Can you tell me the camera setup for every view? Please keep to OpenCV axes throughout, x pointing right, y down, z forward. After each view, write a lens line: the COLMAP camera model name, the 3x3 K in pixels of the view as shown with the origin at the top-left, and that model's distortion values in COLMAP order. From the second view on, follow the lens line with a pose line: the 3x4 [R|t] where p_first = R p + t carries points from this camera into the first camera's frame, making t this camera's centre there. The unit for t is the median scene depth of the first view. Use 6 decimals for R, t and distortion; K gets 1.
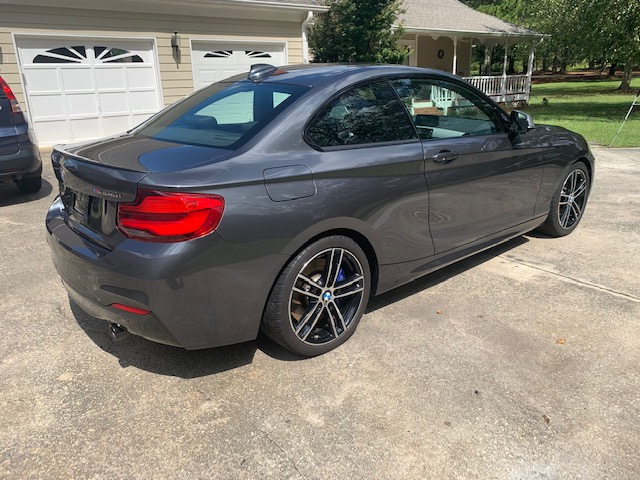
lens RADIAL K [[491.7, 0, 316.3], [0, 491.7, 238.4], [0, 0, 1]] dist [0.019938, -0.018937]
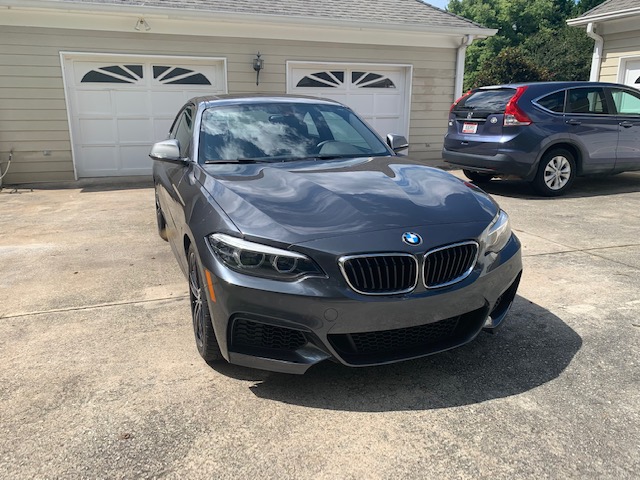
lens RADIAL K [[491.7, 0, 314.2], [0, 491.7, 237.5], [0, 0, 1]] dist [0.019938, -0.018937]
pose [[-0.333275, 0.267165, -0.904185, 1.030498], [-0.281629, 0.887019, 0.365899, -0.430934], [0.899785, 0.376589, -0.220380, 1.252406]]
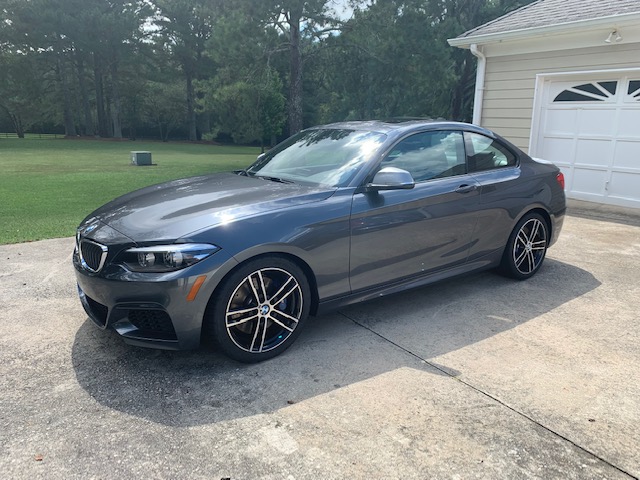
lens RADIAL K [[491.7, 0, 322.5], [0, 491.7, 229.9], [0, 0, 1]] dist [0.019938, -0.018937]
pose [[-0.997913, 0.001473, 0.064551, 0.114824], [0.034408, 0.858085, 0.512354, -0.632667], [-0.054635, 0.513506, -0.856345, 1.850620]]
